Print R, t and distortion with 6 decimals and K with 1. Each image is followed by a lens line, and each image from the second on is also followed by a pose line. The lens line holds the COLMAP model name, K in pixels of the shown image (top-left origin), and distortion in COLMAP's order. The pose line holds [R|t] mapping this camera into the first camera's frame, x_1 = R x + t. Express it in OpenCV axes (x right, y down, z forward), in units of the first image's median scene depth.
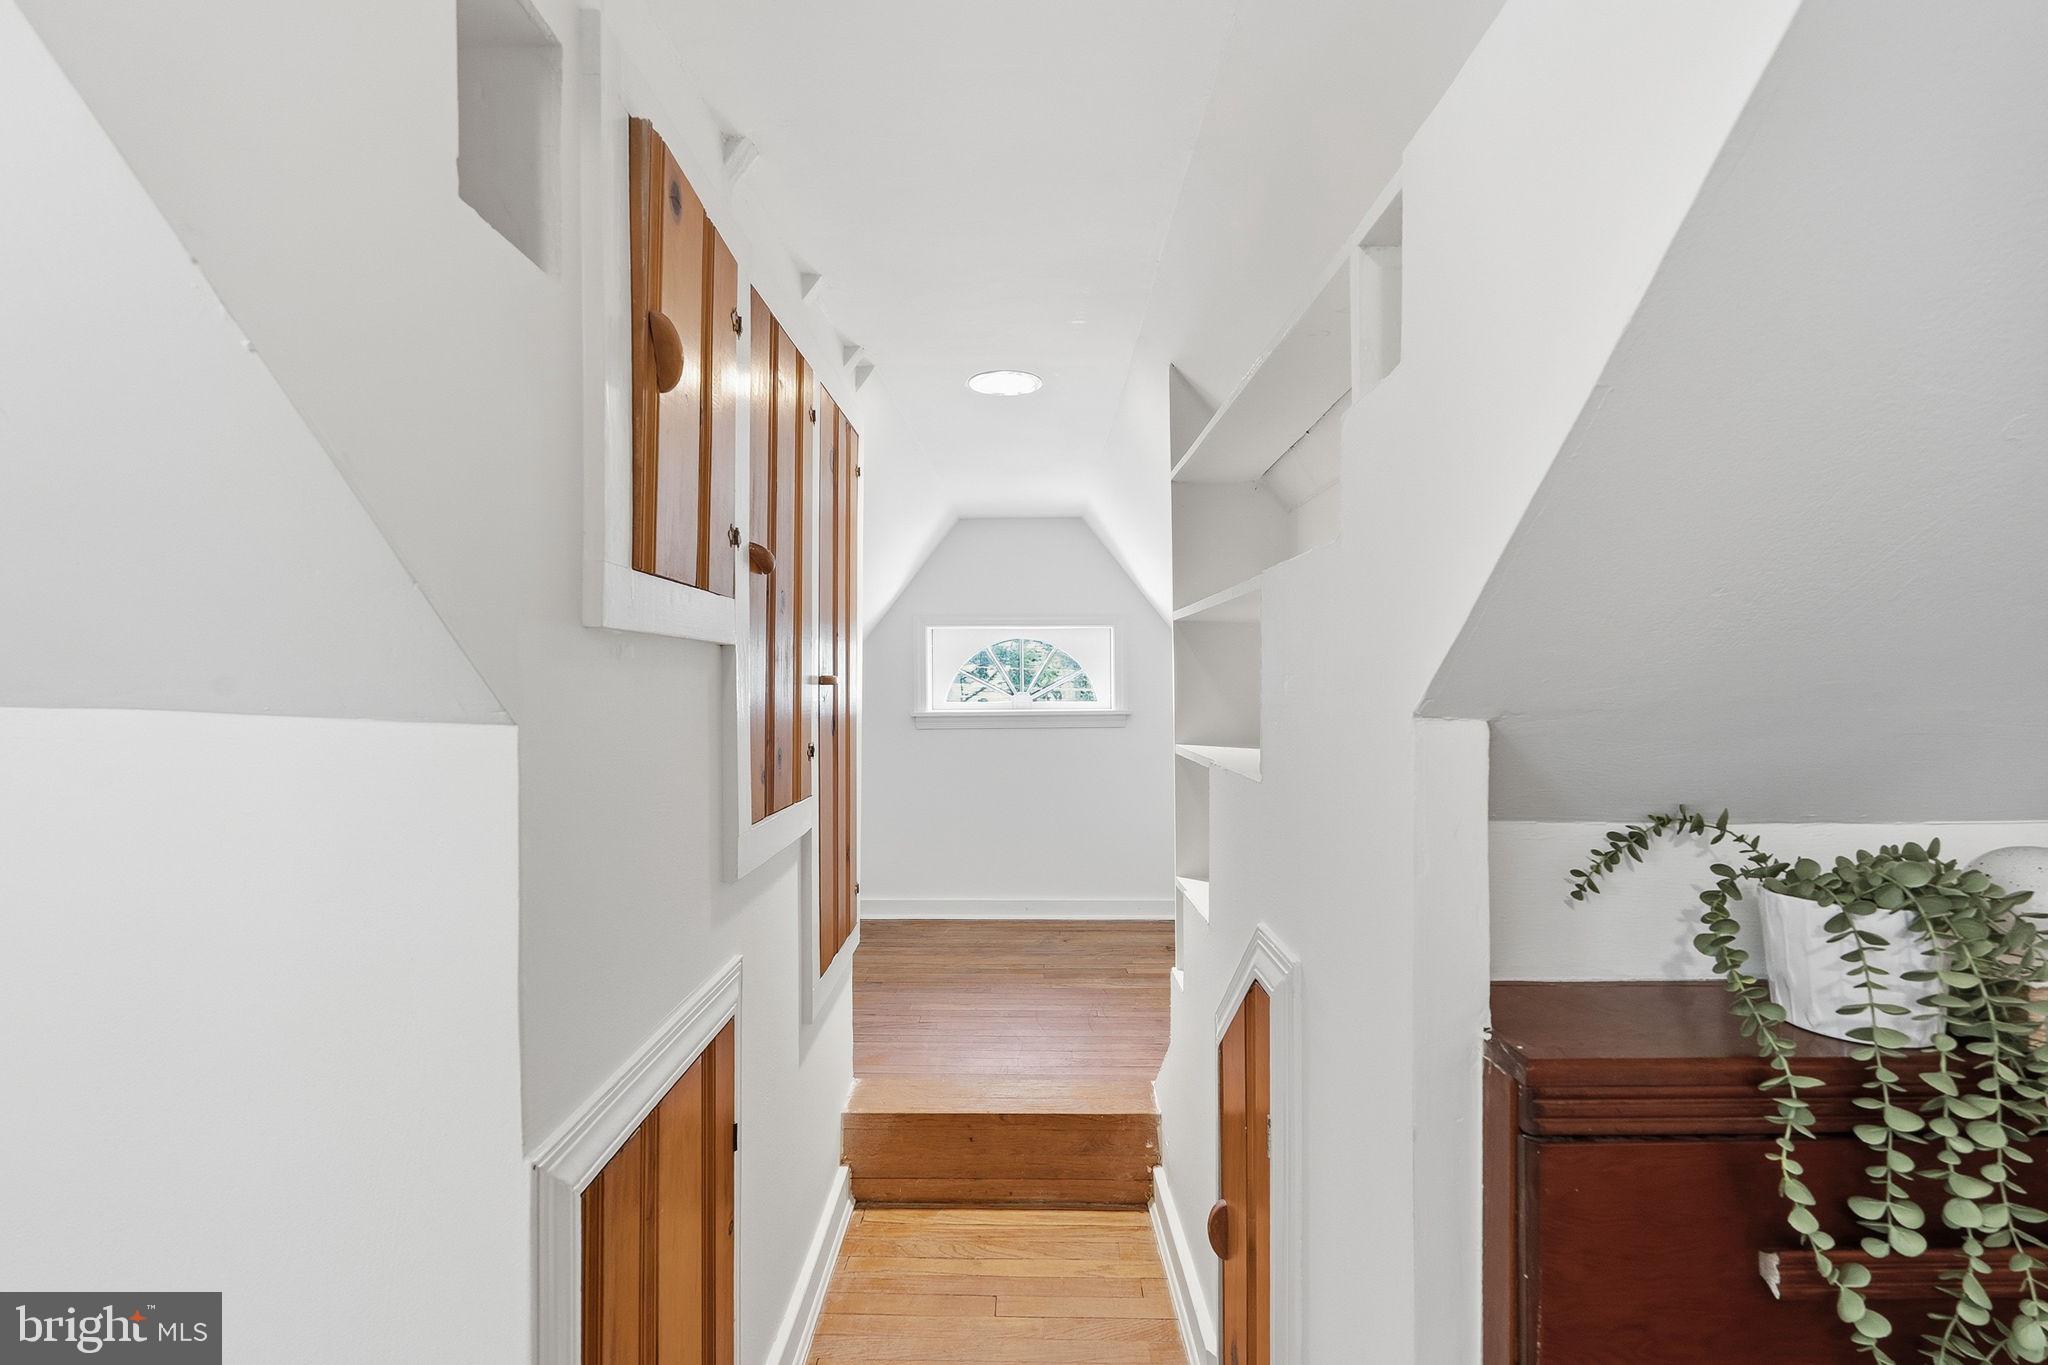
lens RADIAL K [[903.7, 0, 1043.9], [0, 903.7, 689.9], [0, 0, 1]] dist [-0.001199, -0.000058]
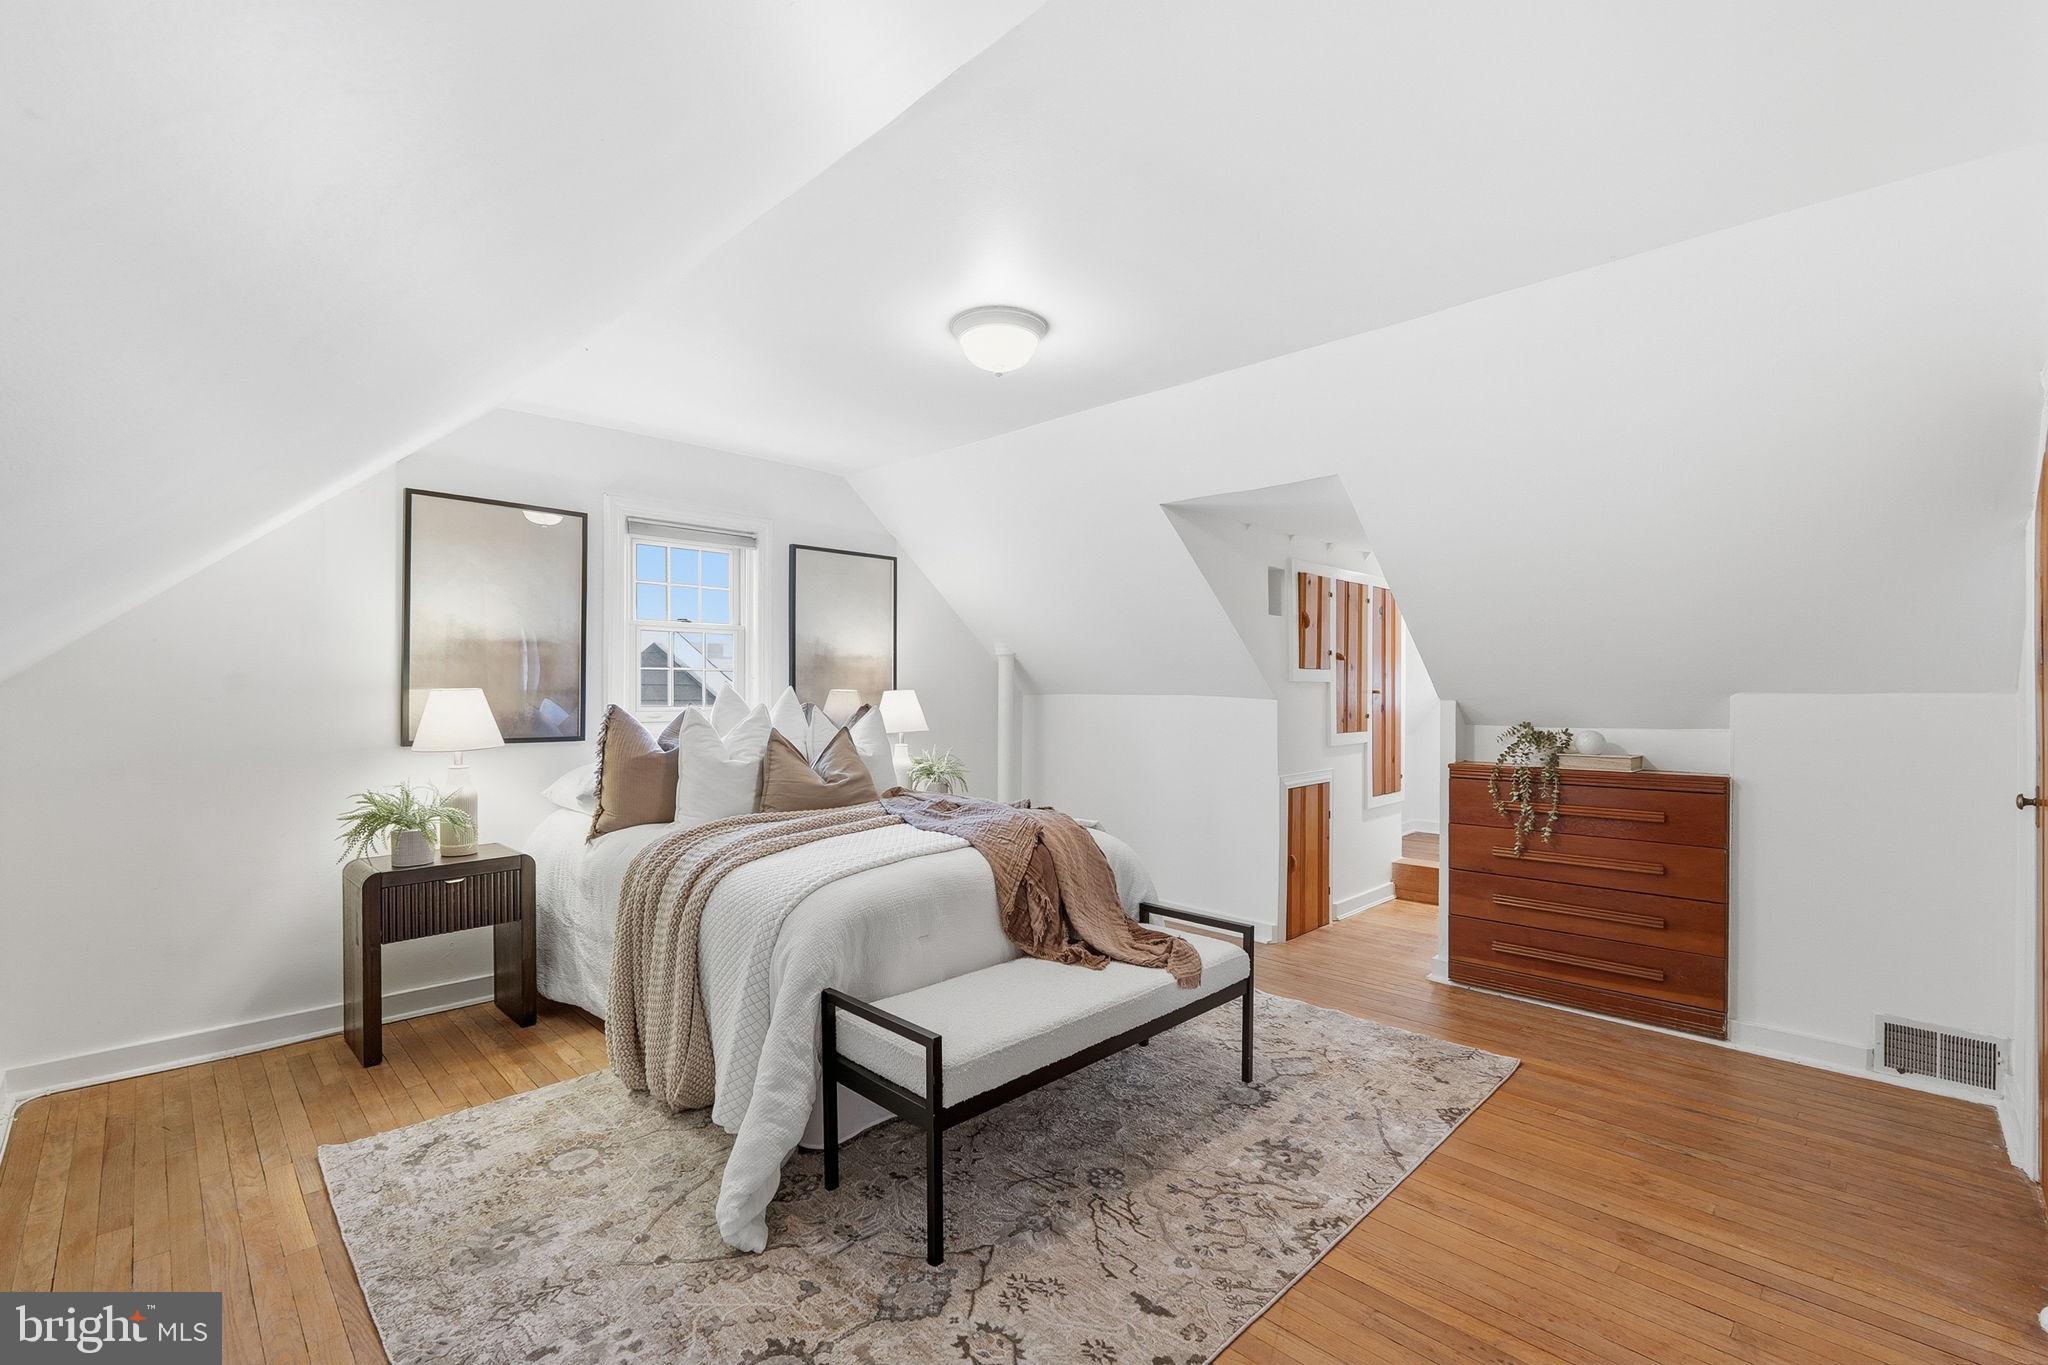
lens RADIAL K [[903.7, 0, 1043.9], [0, 903.7, 689.9], [0, 0, 1]] dist [-0.001199, -0.000058]
pose [[0.704232, -0.001923, -0.709968, 2.060805], [-0.008177, 0.999908, -0.010820, 0.046602], [0.709923, 0.013425, 0.704151, -3.445071]]
